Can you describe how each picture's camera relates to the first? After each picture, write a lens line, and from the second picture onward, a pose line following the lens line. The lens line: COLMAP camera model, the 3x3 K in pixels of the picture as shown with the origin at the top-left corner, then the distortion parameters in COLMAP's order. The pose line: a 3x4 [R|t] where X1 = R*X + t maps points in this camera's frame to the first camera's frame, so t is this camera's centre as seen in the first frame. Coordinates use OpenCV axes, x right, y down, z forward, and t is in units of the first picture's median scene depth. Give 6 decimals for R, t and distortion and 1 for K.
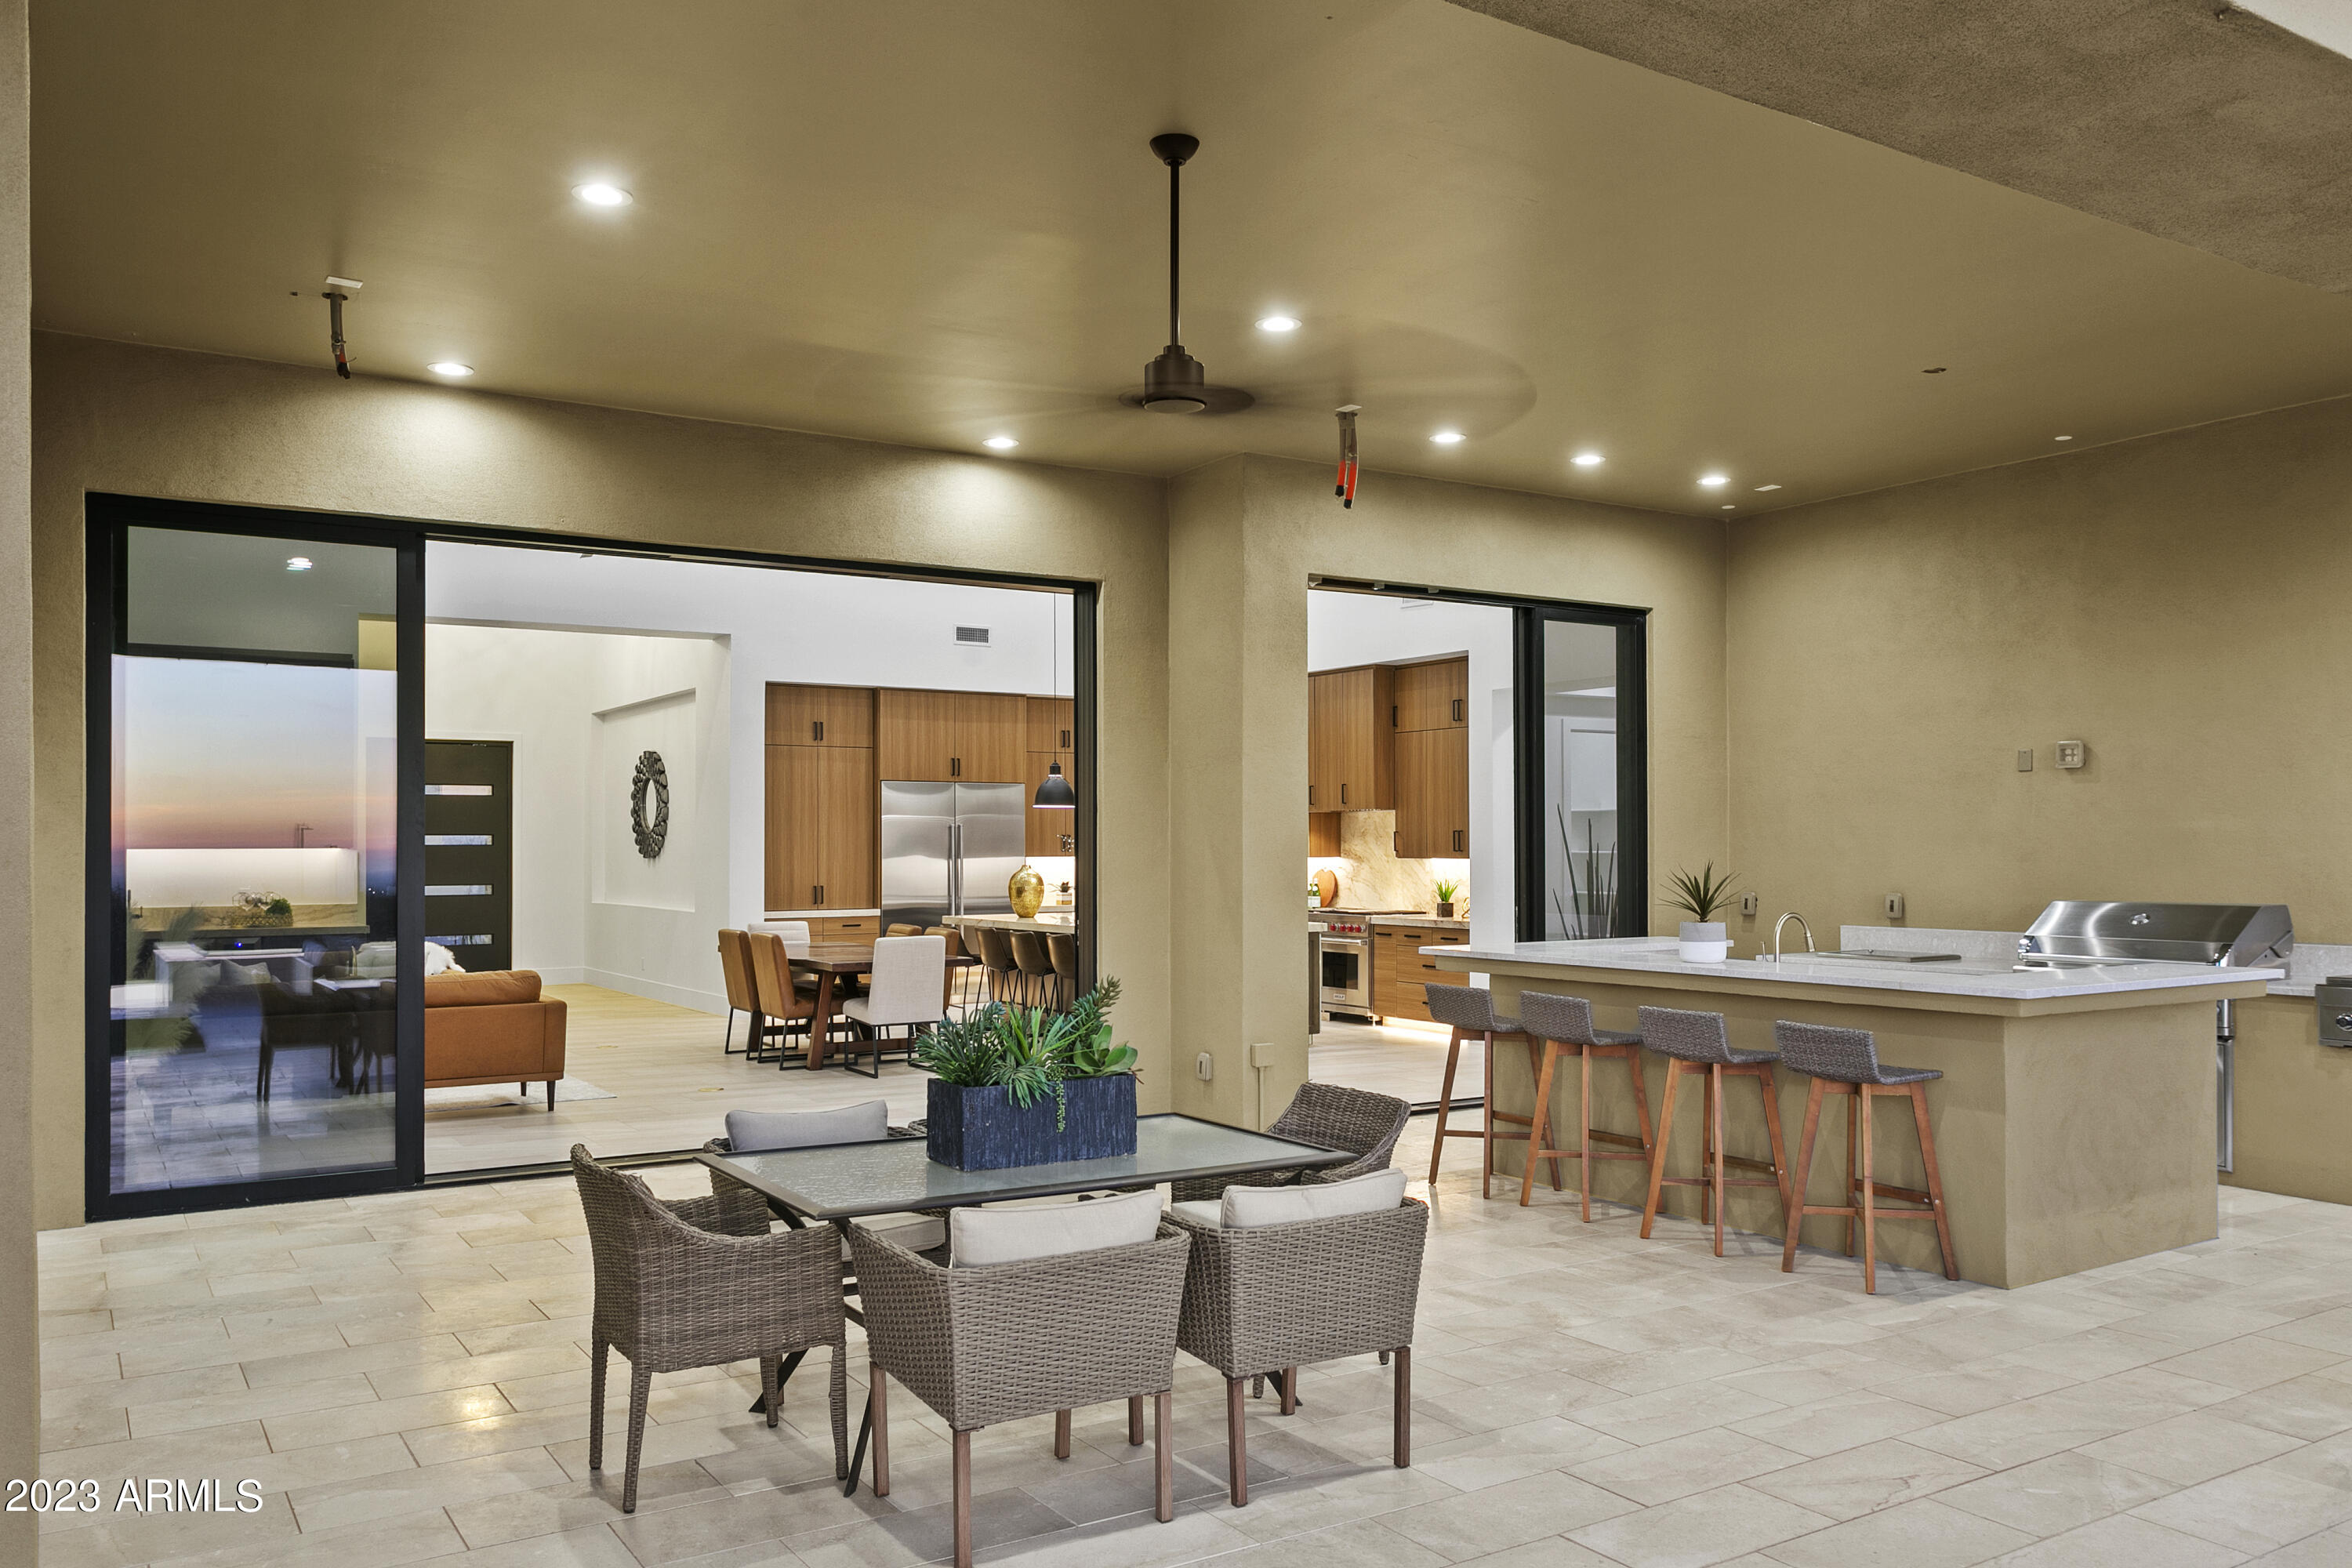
lens RADIAL K [[1755.4, 0, 1163.5], [0, 1755.4, 843.4], [0, 0, 1]] dist [0.012184, -0.004527]
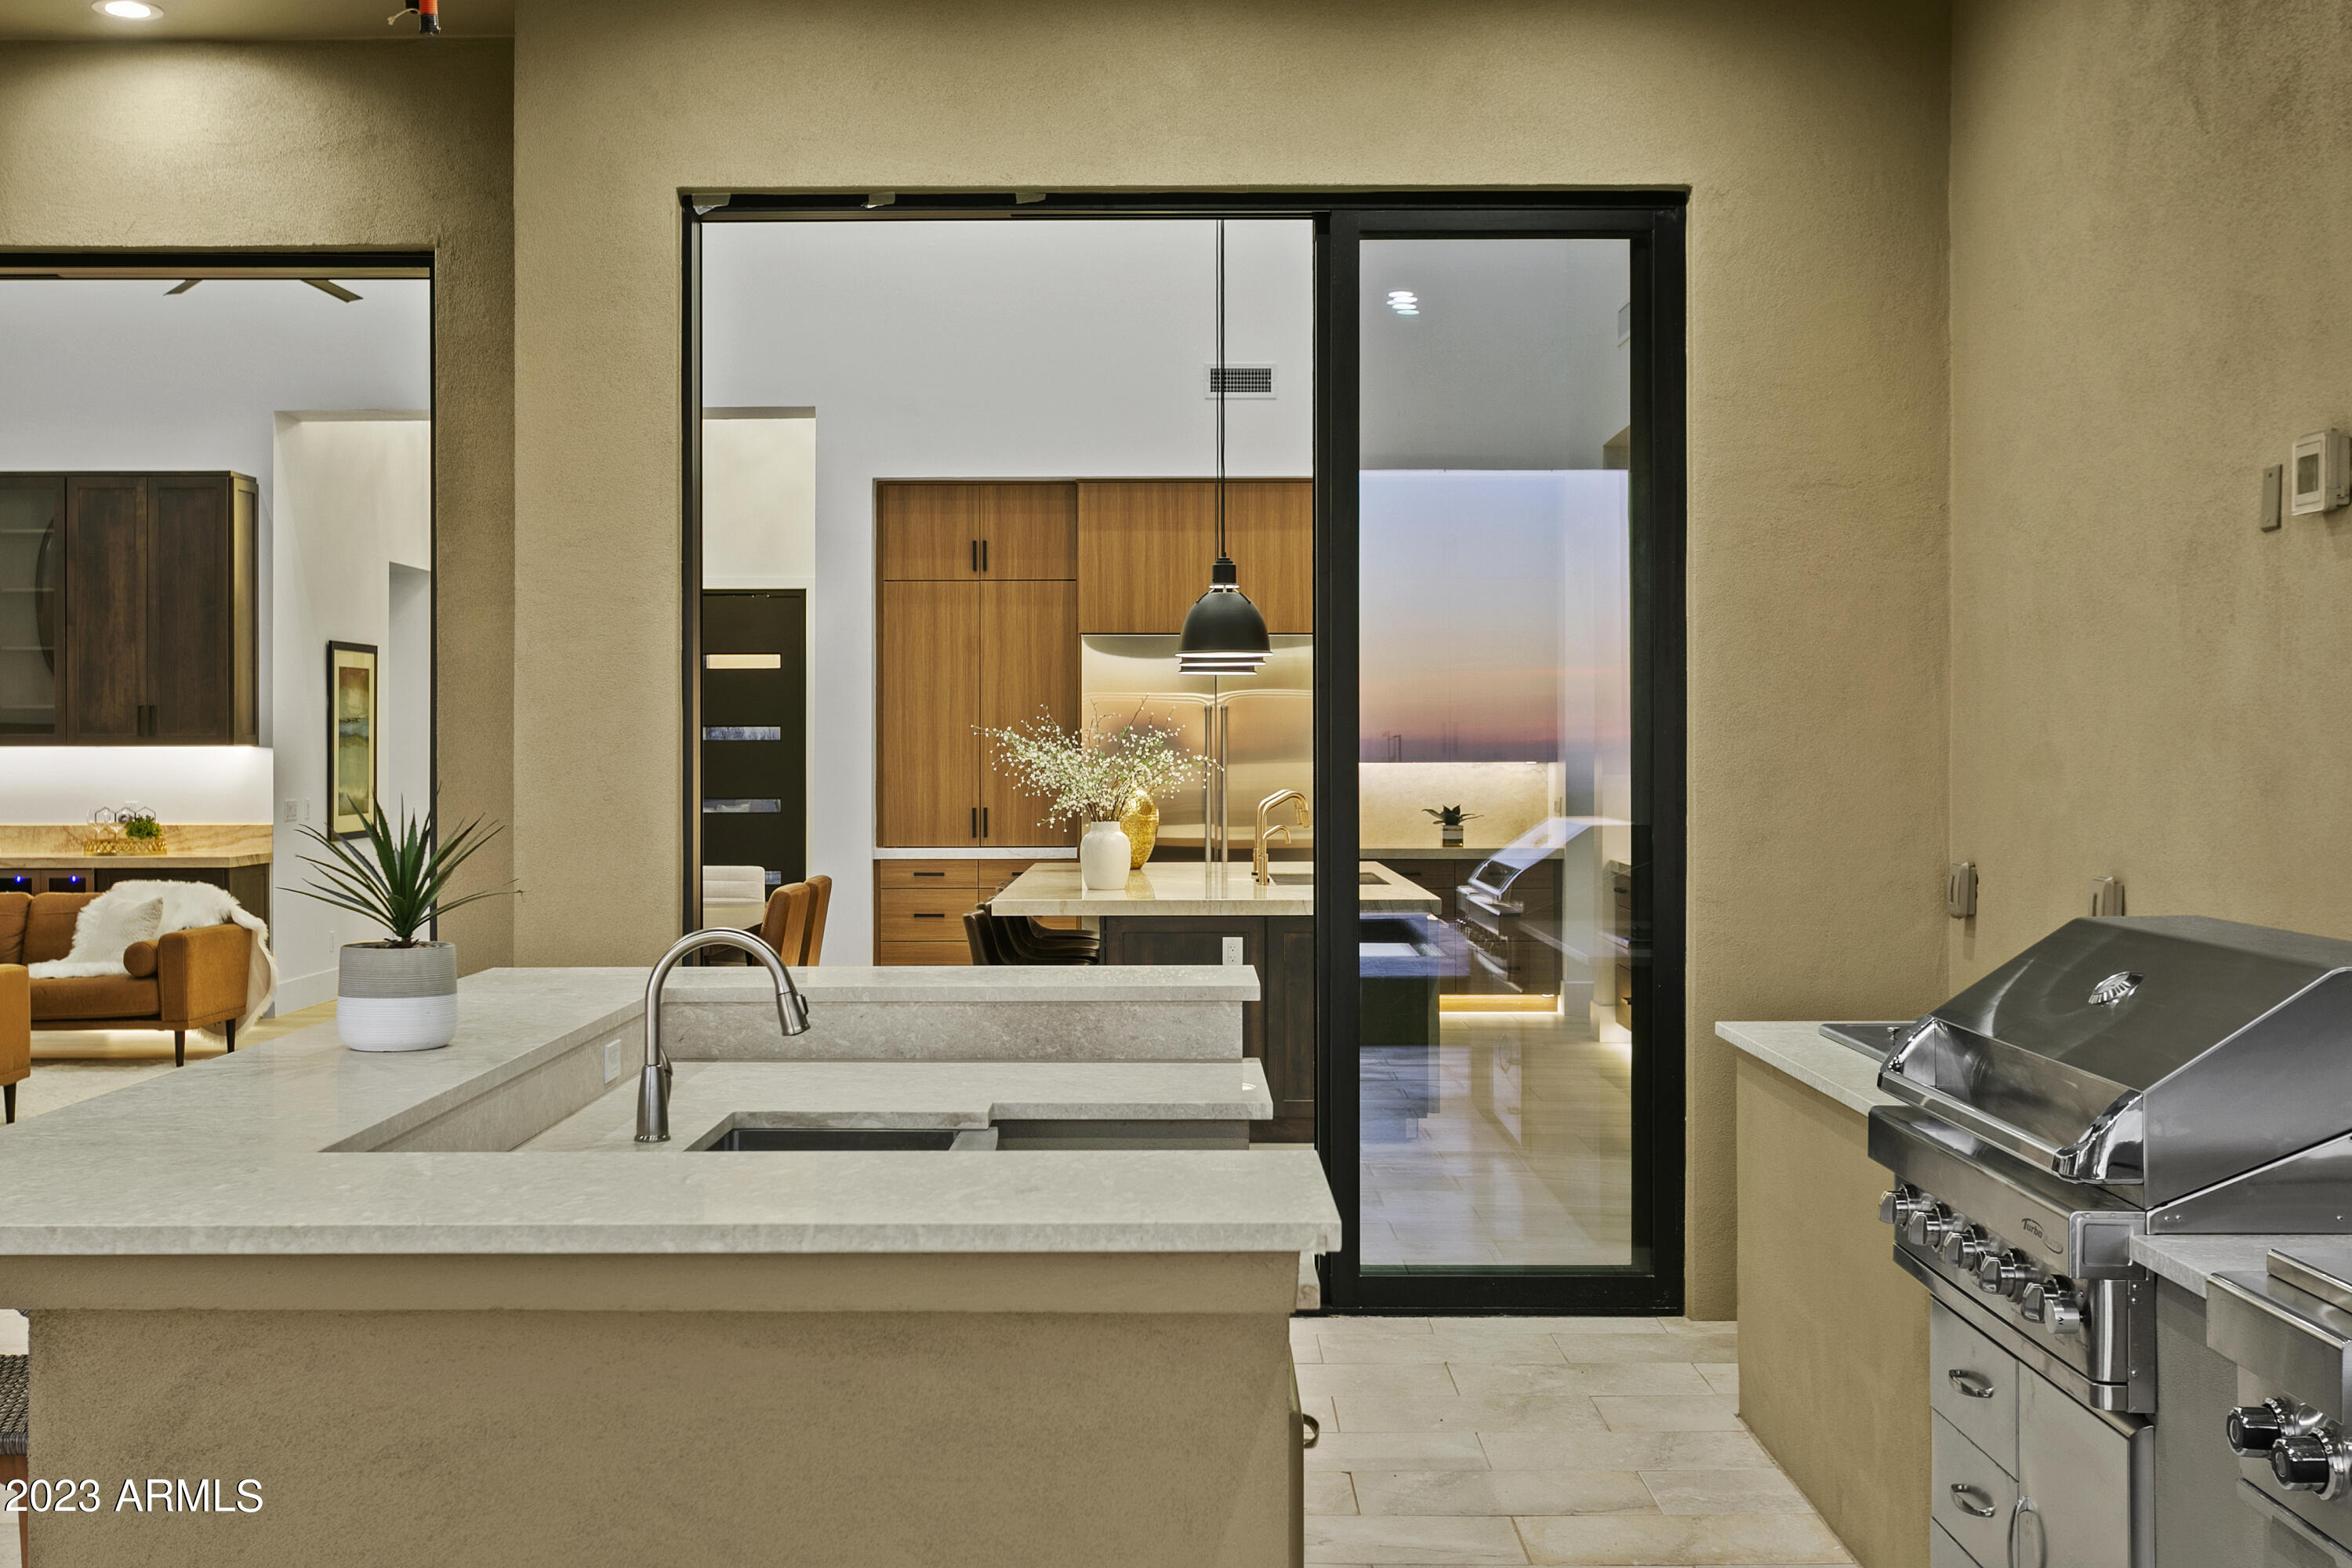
lens RADIAL K [[2595.6, 0, 1155.1], [0, 2595.6, 771.9], [0, 0, 1]] dist [0.015826, 0.000000]
pose [[0.841555, 0.007707, -0.540117, 0.555459], [-0.000531, 0.999910, 0.013441, -0.001504], [0.540171, -0.011024, 0.841483, 0.442414]]
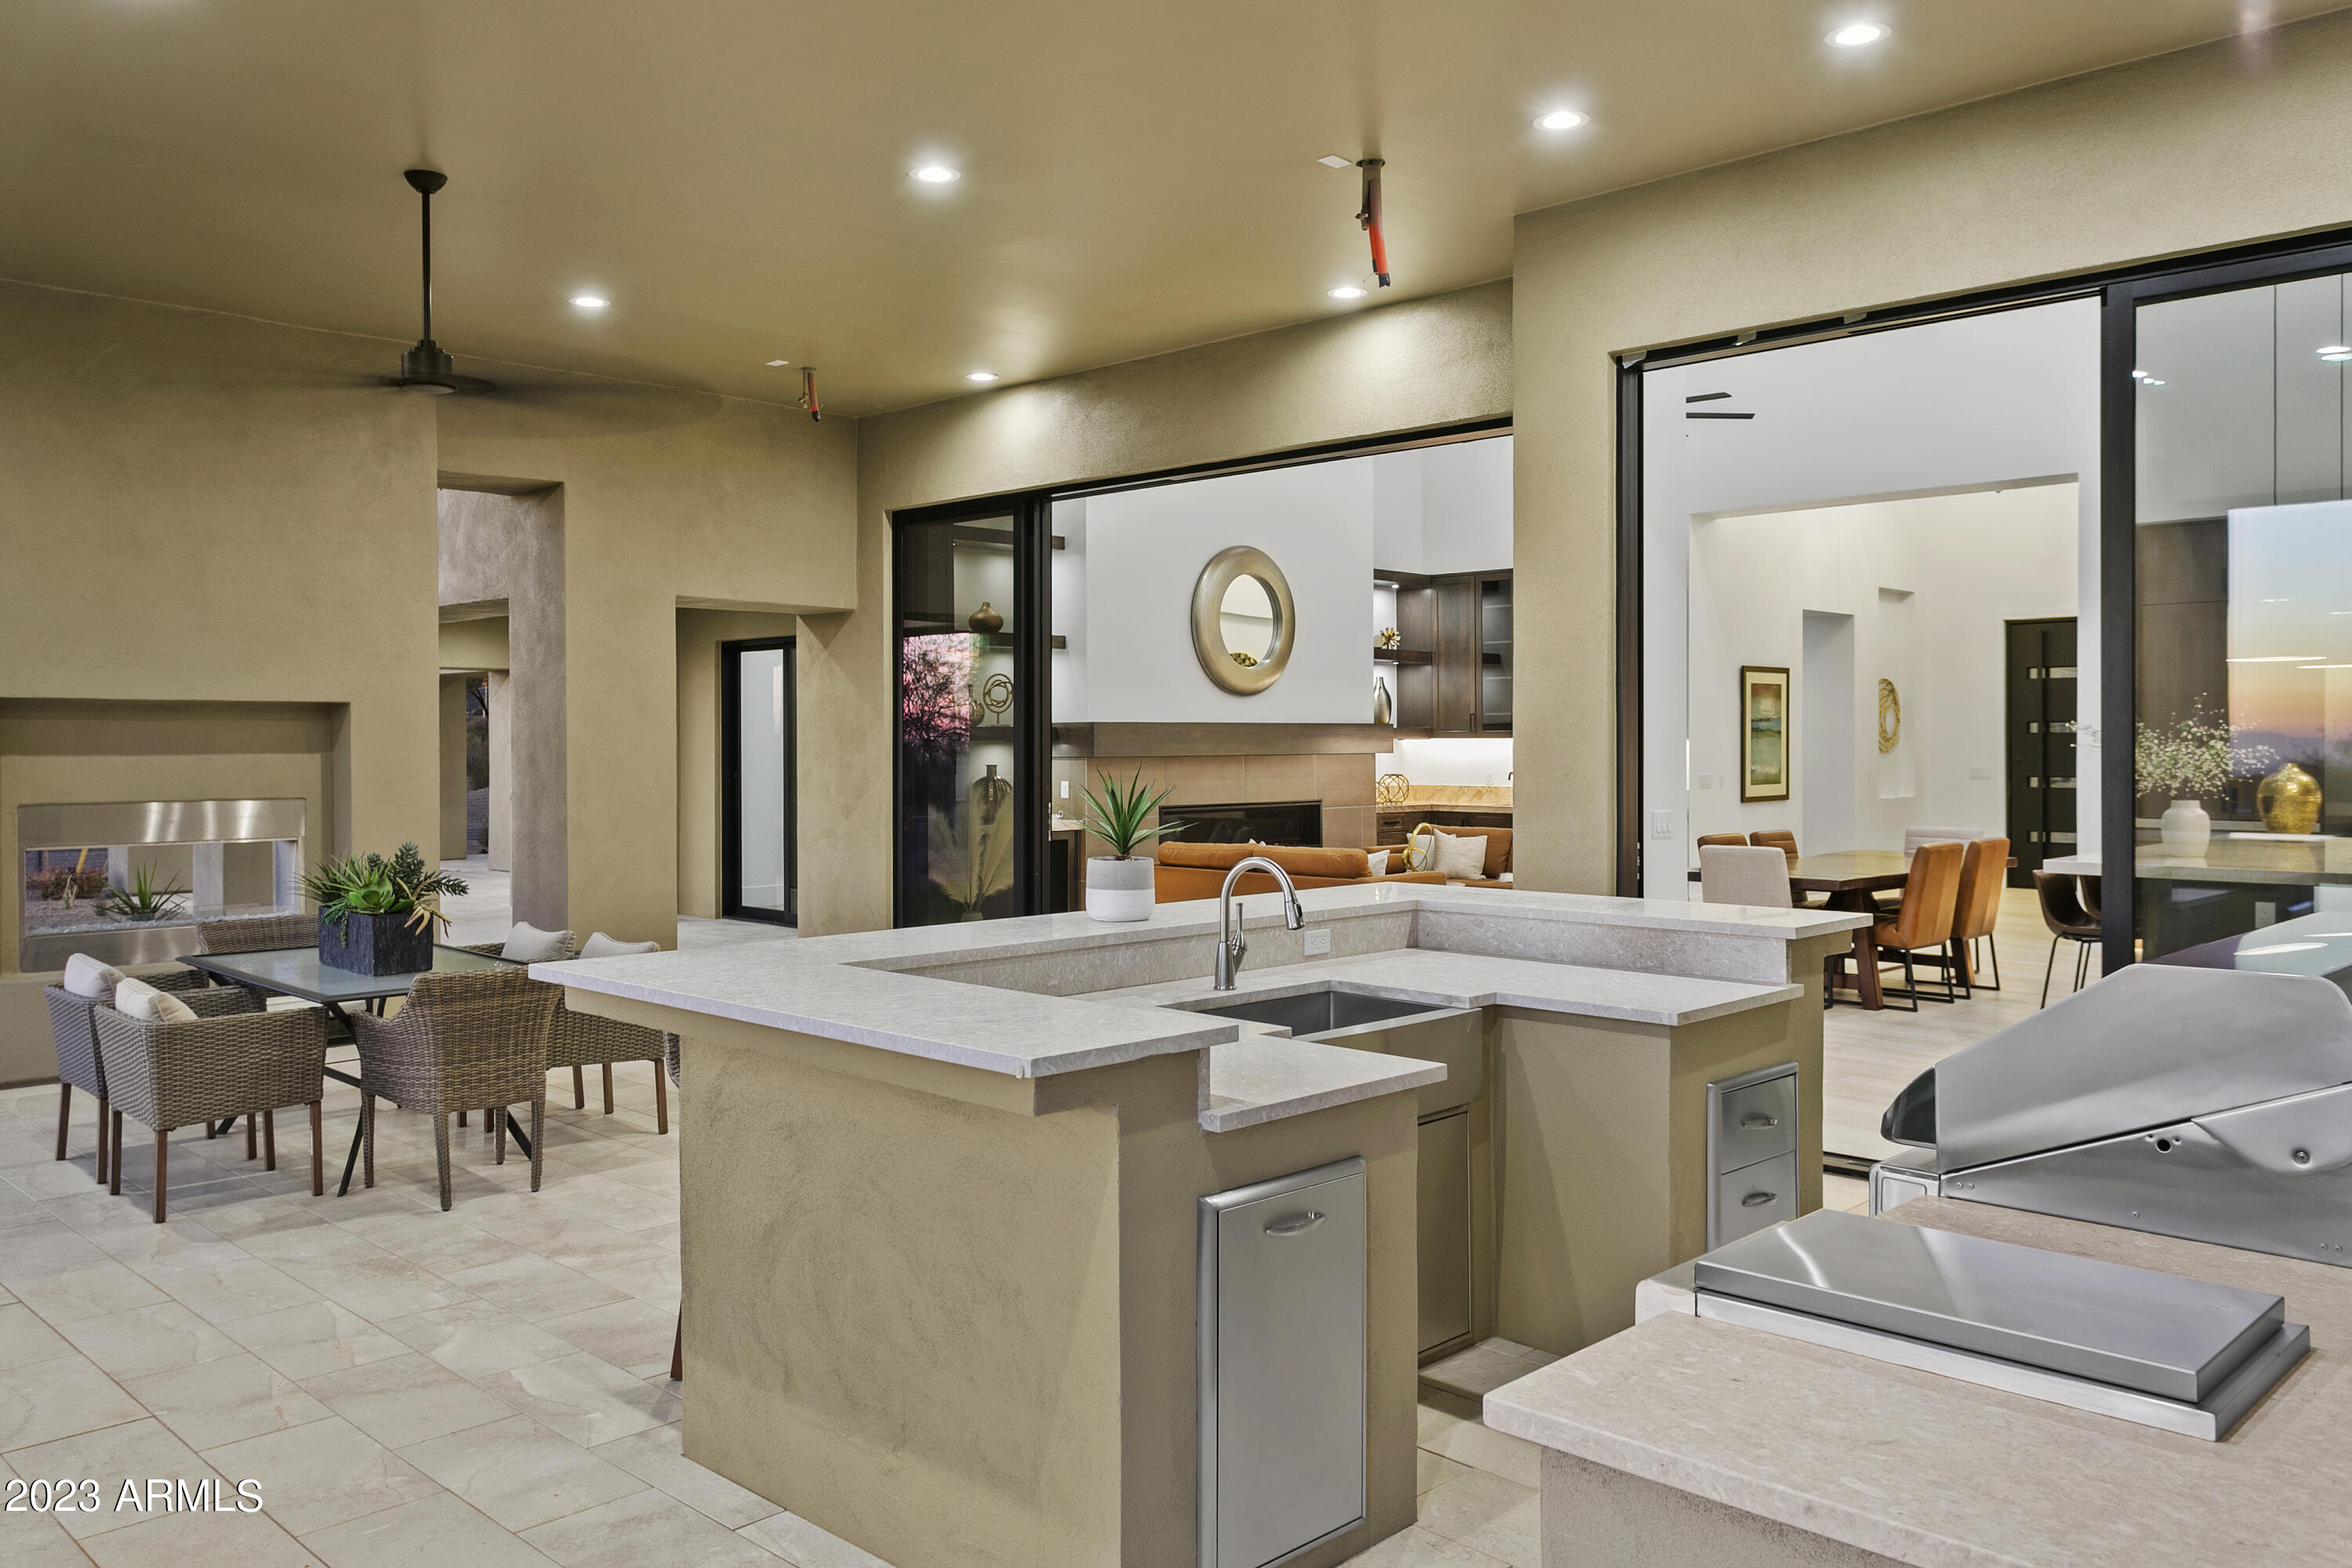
lens RADIAL K [[1755.4, 0, 1163.0], [0, 1755.4, 782.8], [0, 0, 1]] dist [0.012184, -0.004527]
pose [[0.232356, 0.027662, -0.972237, 0.694043], [0.002891, 0.999571, 0.029131, -0.002481], [0.972627, -0.009580, 0.232176, 0.631623]]
